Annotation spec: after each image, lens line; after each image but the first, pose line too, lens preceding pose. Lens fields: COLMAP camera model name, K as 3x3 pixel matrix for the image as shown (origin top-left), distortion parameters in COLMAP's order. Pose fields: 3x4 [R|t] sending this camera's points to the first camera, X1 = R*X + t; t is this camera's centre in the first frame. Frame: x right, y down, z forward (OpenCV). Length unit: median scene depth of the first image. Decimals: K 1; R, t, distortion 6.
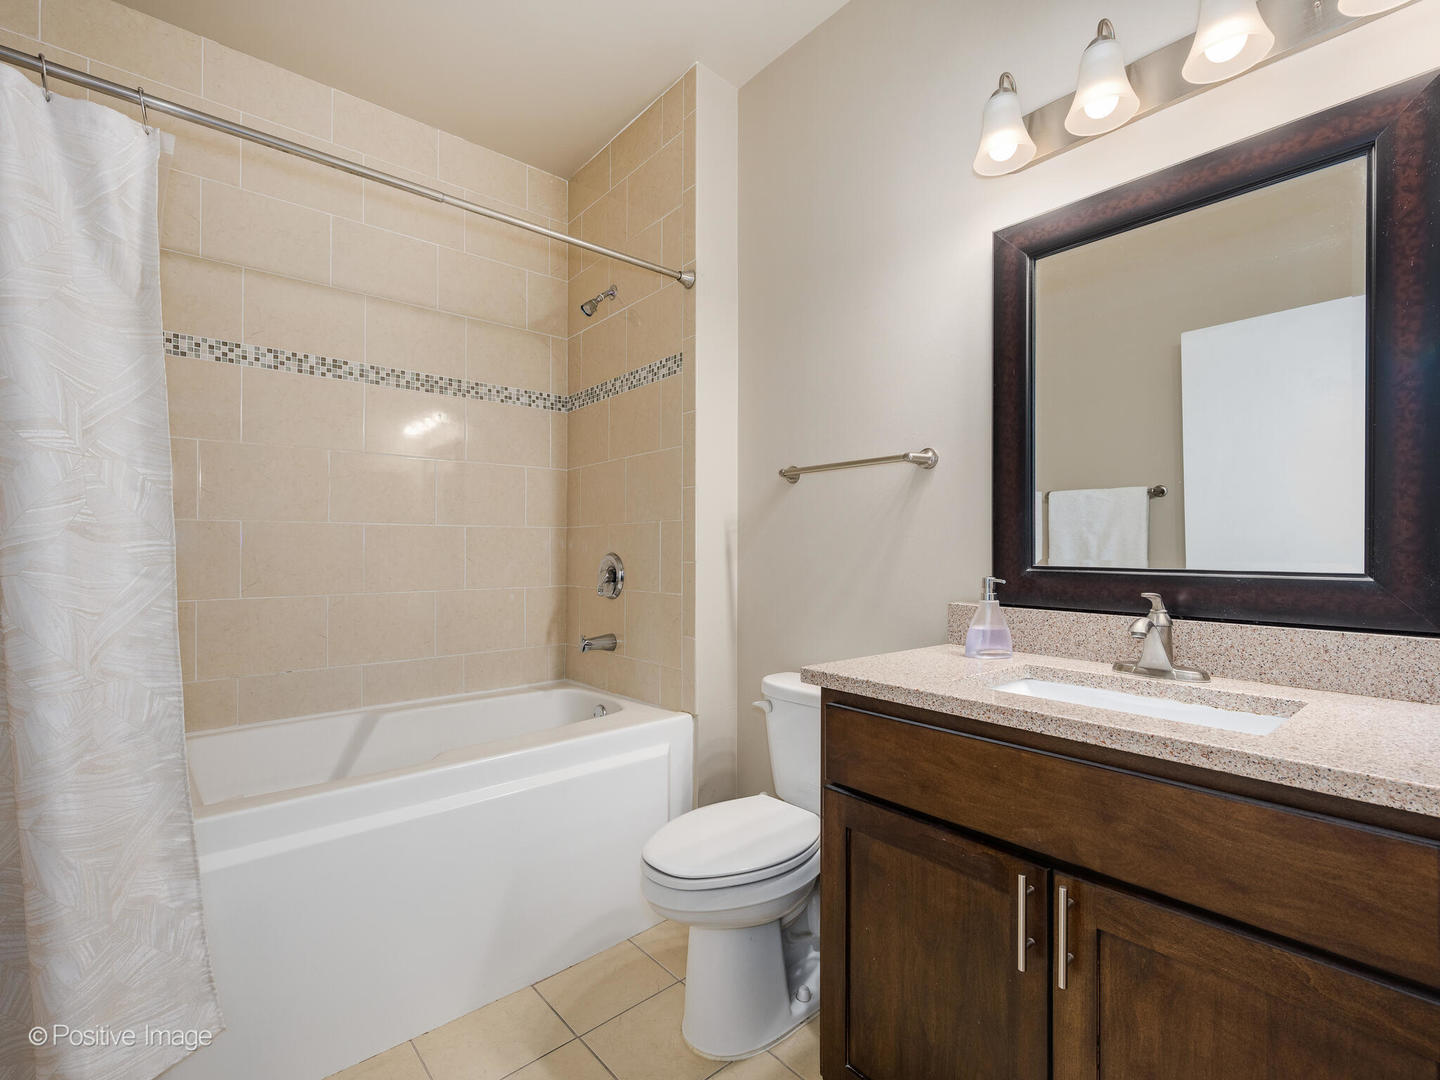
lens RADIAL K [[659.2, 0, 719.9], [0, 659.2, 543.5], [0, 0, 1]] dist [0.005233, -0.000234]
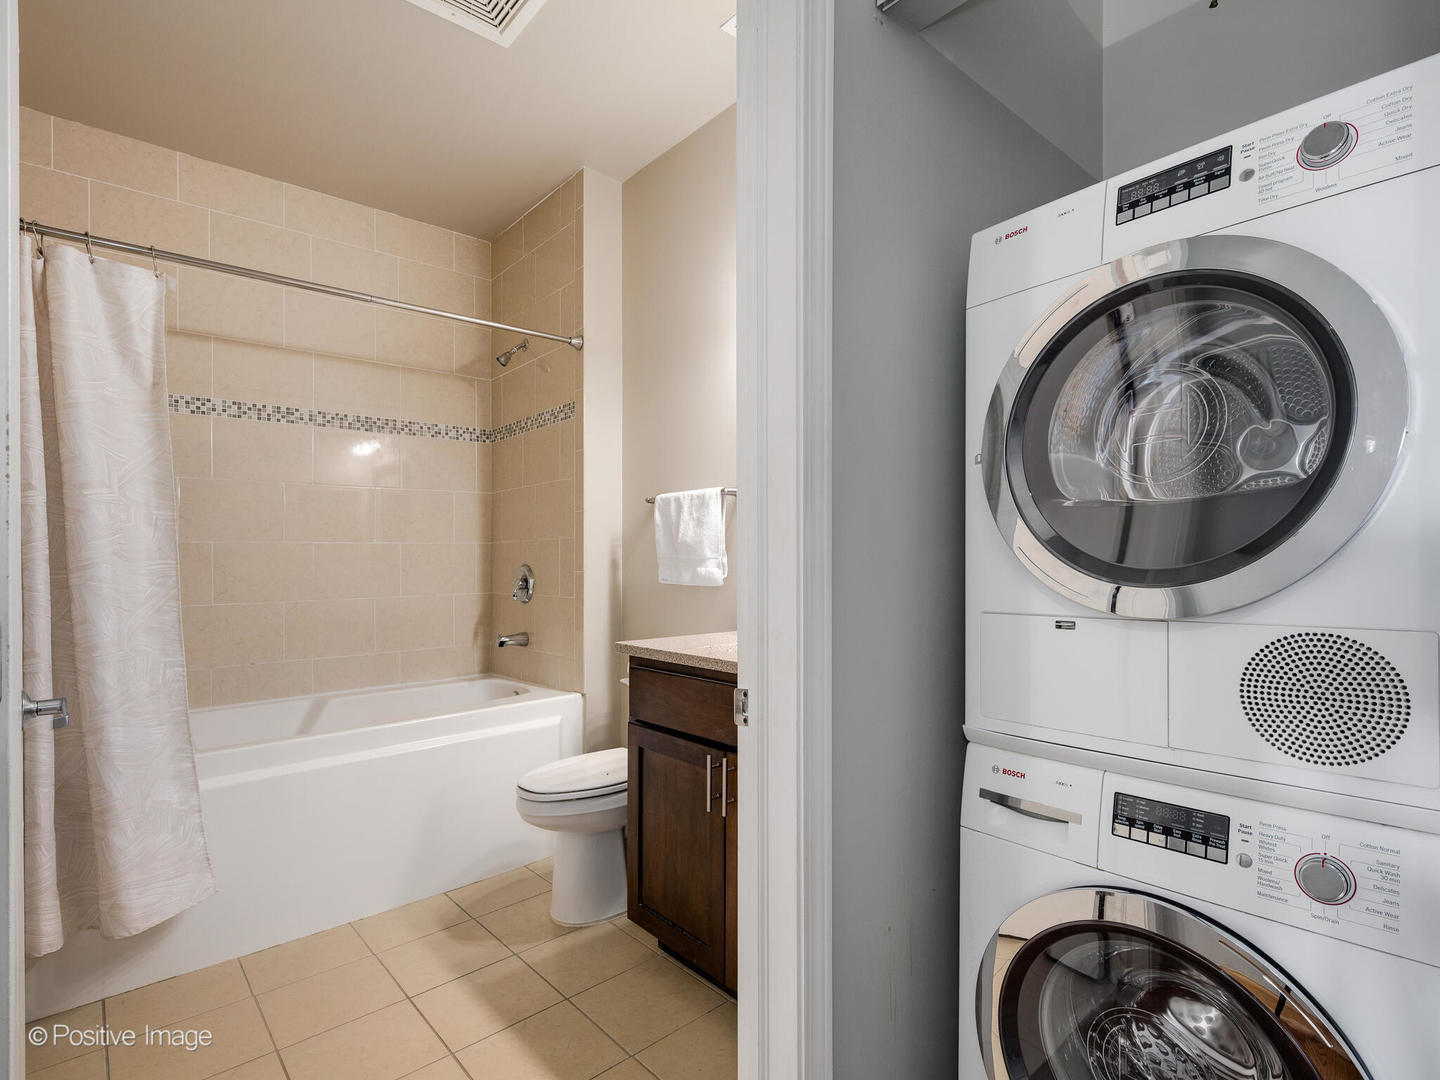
lens RADIAL K [[706.8, 0, 719.8], [0, 706.8, 548.8], [0, 0, 1]] dist [0.009654, -0.002001]
pose [[0.999705, -0.009737, 0.022246, 0.195403], [0.009814, 0.999946, -0.003364, -0.007725], [-0.022212, 0.003581, 0.999747, -0.349814]]
